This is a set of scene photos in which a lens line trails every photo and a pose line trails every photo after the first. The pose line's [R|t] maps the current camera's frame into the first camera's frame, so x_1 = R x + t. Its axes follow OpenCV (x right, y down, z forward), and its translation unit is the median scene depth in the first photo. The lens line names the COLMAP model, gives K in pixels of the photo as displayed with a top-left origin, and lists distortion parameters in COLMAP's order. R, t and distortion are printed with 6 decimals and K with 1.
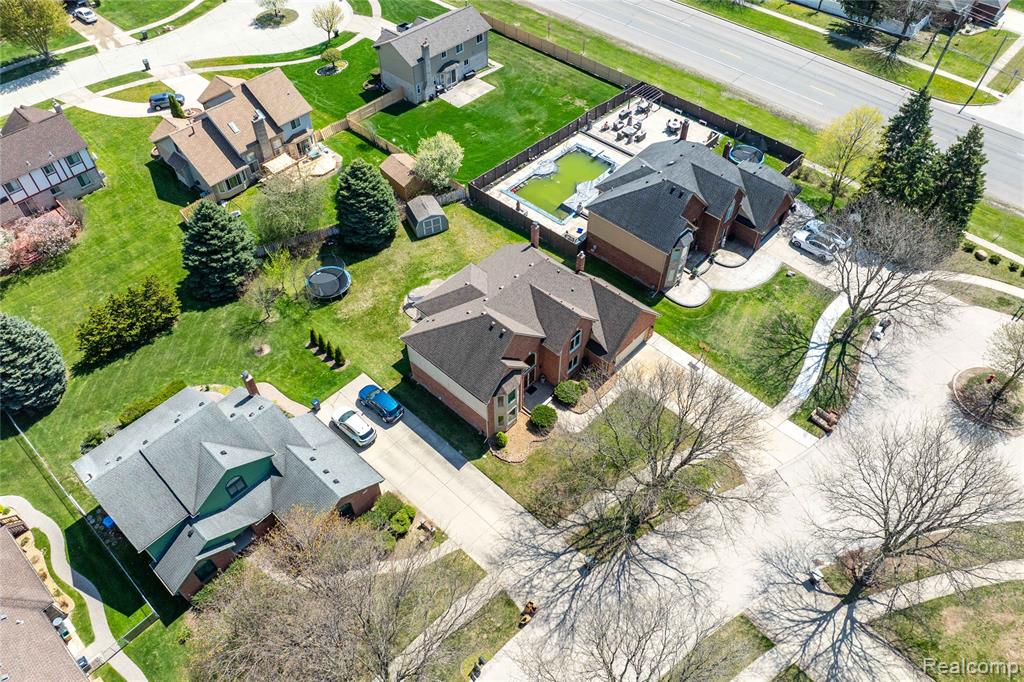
lens RADIAL K [[720.8, 0, 514.3], [0, 720.8, 337.9], [0, 0, 1]] dist [-0.046067, 0.007169]
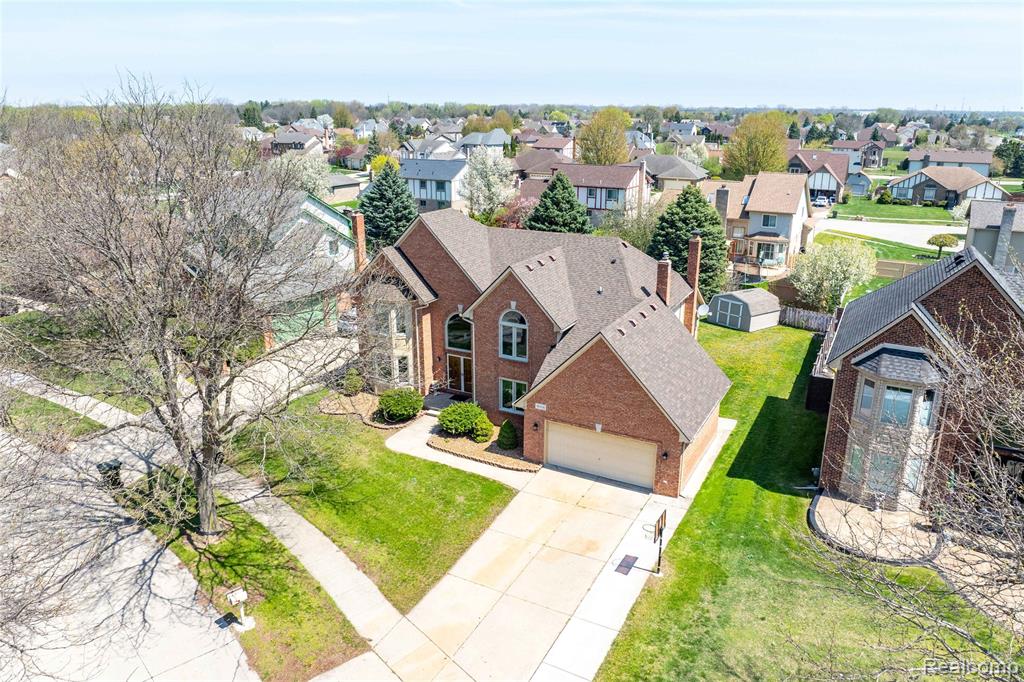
lens RADIAL K [[720.8, 0, 514.3], [0, 720.8, 337.9], [0, 0, 1]] dist [-0.046067, 0.007169]
pose [[0.248761, 0.290943, -0.923834, 0.521580], [-0.730005, 0.683189, 0.018588, -0.005252], [0.636561, 0.669780, 0.382341, 0.702397]]
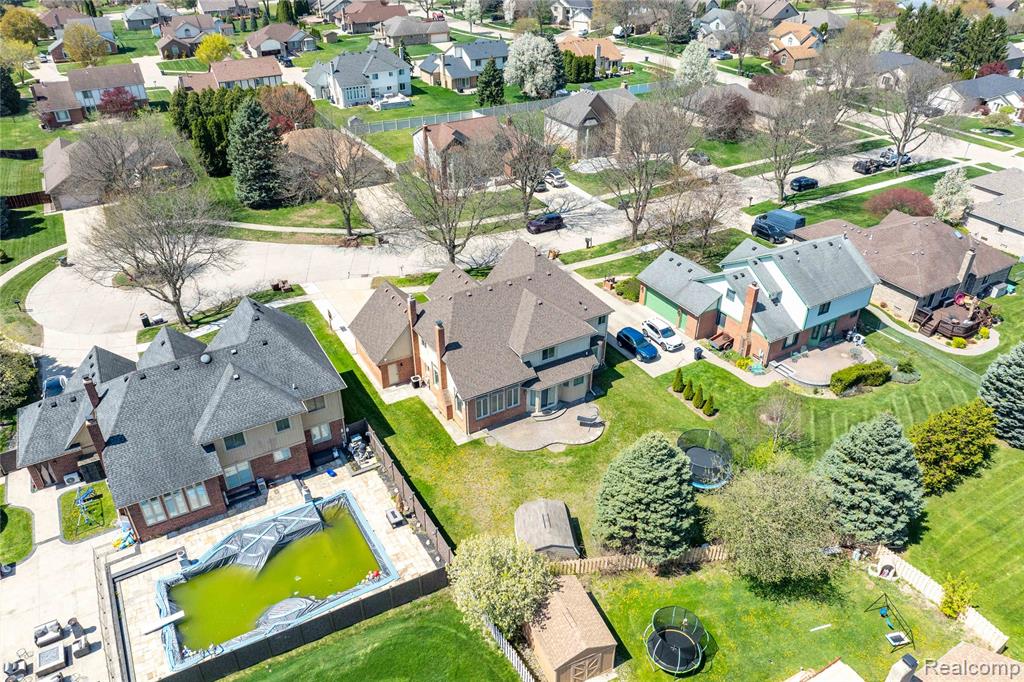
lens RADIAL K [[720.8, 0, 514.3], [0, 720.8, 337.9], [0, 0, 1]] dist [-0.046067, 0.007169]
pose [[-0.954842, -0.165238, 0.246926, -0.245984], [0.218104, 0.174541, 0.960191, -0.881704], [-0.201759, 0.970686, -0.130620, 1.047320]]
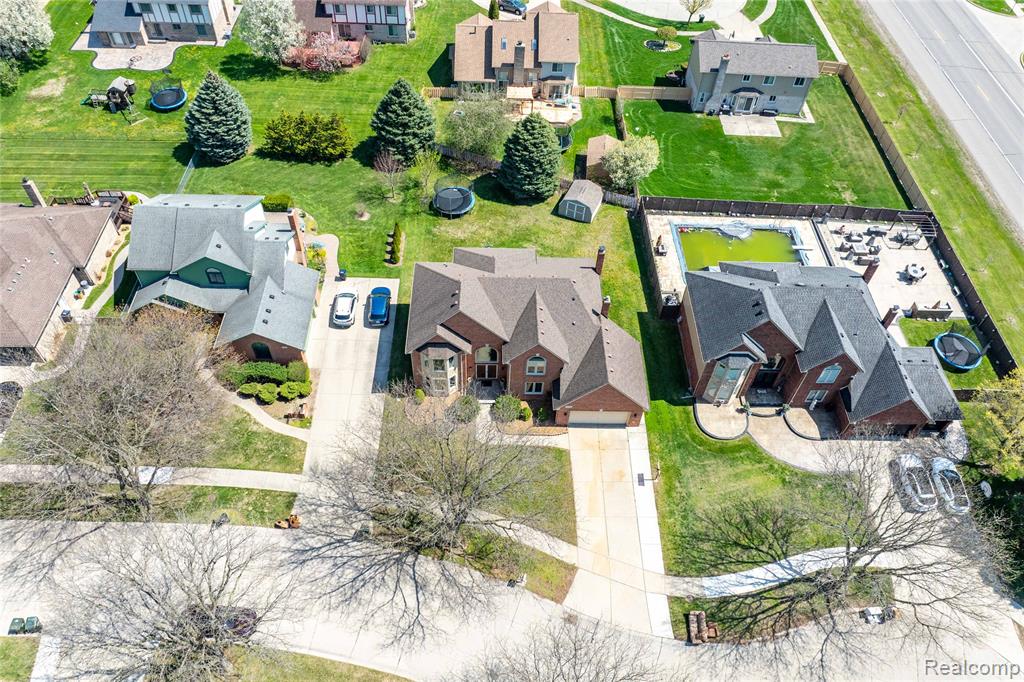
lens RADIAL K [[741.1, 0, 515.2], [0, 741.1, 340.4], [0, 0, 1]] dist [-0.043683, 0.002237]
pose [[0.684787, 0.577921, -0.443930, 0.423196], [-0.573013, 0.803383, 0.161963, -0.145750], [0.450248, 0.143467, 0.881302, 0.113506]]
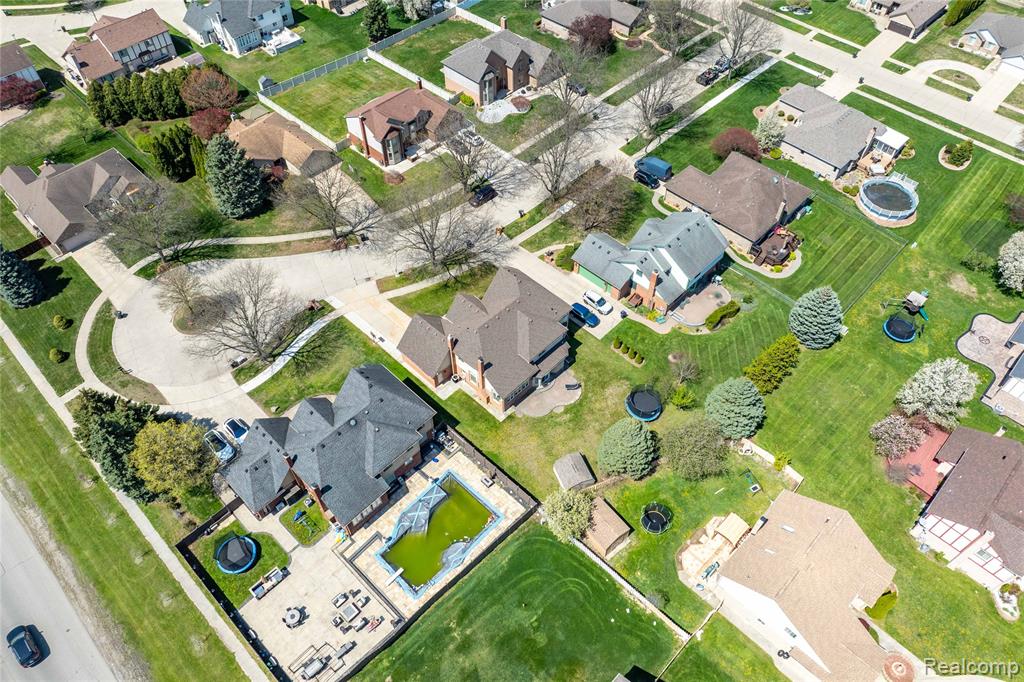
lens RADIAL K [[720.8, 0, 514.3], [0, 720.8, 337.9], [0, 0, 1]] dist [-0.046067, 0.007169]
pose [[-0.999575, -0.026298, 0.012558, -0.044876], [0.016861, -0.170406, 0.985230, -1.370181], [-0.023770, 0.985023, 0.170777, 0.696845]]
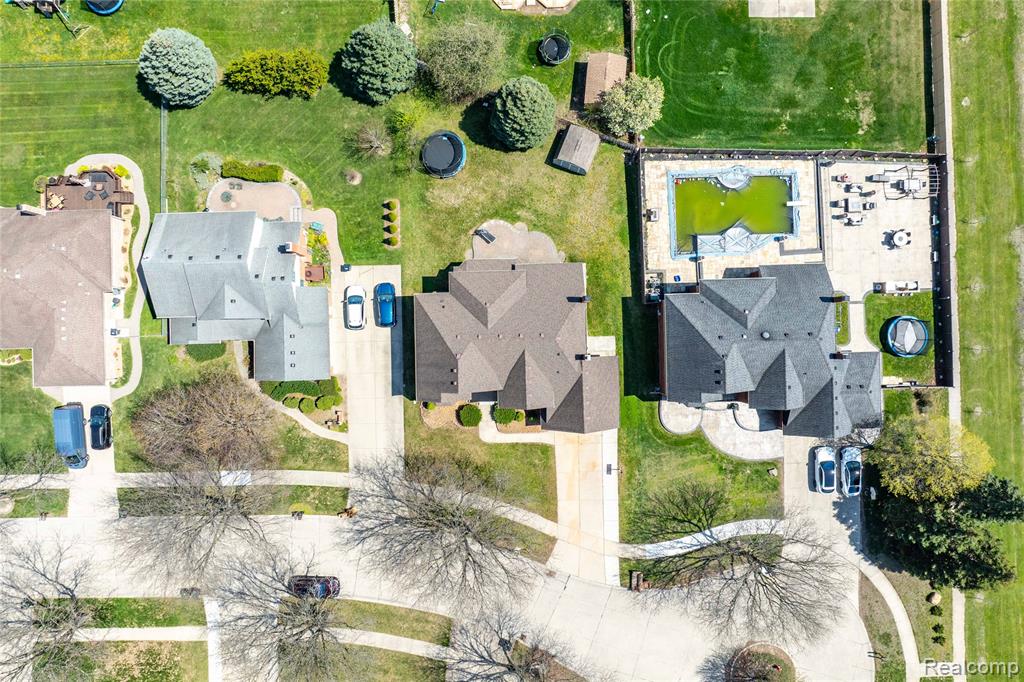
lens RADIAL K [[720.8, 0, 514.3], [0, 720.8, 337.9], [0, 0, 1]] dist [-0.046067, 0.007169]
pose [[0.693482, 0.720437, -0.007264, 0.006227], [-0.543069, 0.529323, 0.651839, -0.687611], [0.473454, -0.448094, 0.758323, 0.159564]]
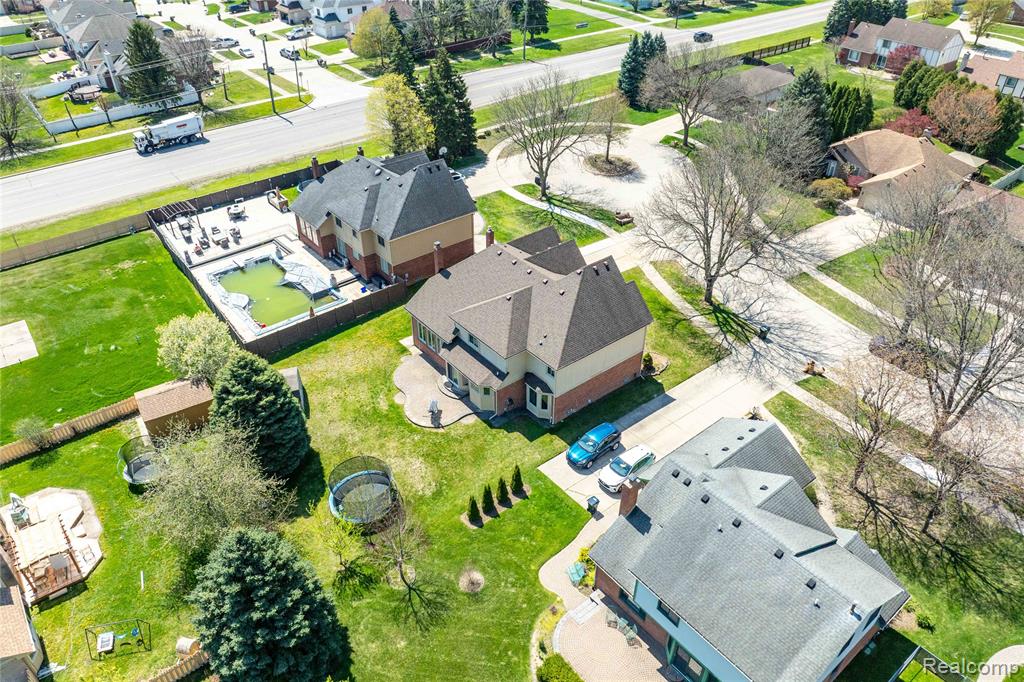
lens RADIAL K [[720.8, 0, 514.3], [0, 720.8, 337.9], [0, 0, 1]] dist [-0.046067, 0.007169]
pose [[0.147632, -0.581507, 0.800034, -0.713932], [0.742802, 0.599277, 0.298516, -0.271952], [-0.653031, 0.550196, 0.520417, 0.499095]]
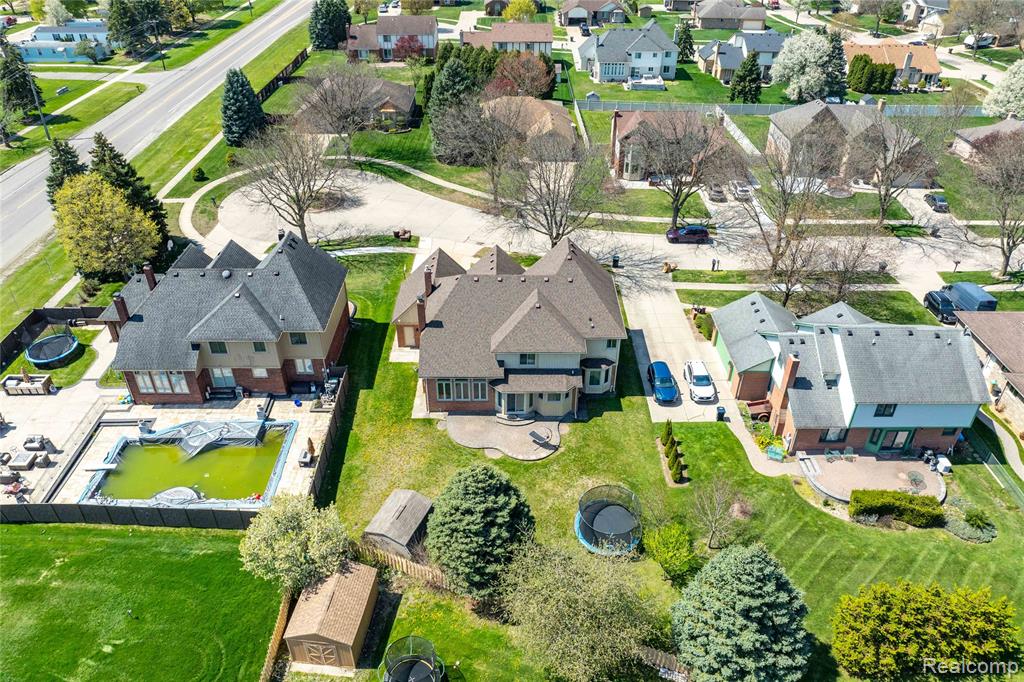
lens RADIAL K [[720.8, 0, 514.3], [0, 720.8, 337.9], [0, 0, 1]] dist [-0.046067, 0.007169]
pose [[-0.679612, -0.417805, 0.602965, -0.544714], [0.546776, 0.259459, 0.796063, -0.719162], [-0.489044, 0.870701, 0.052115, 0.891780]]
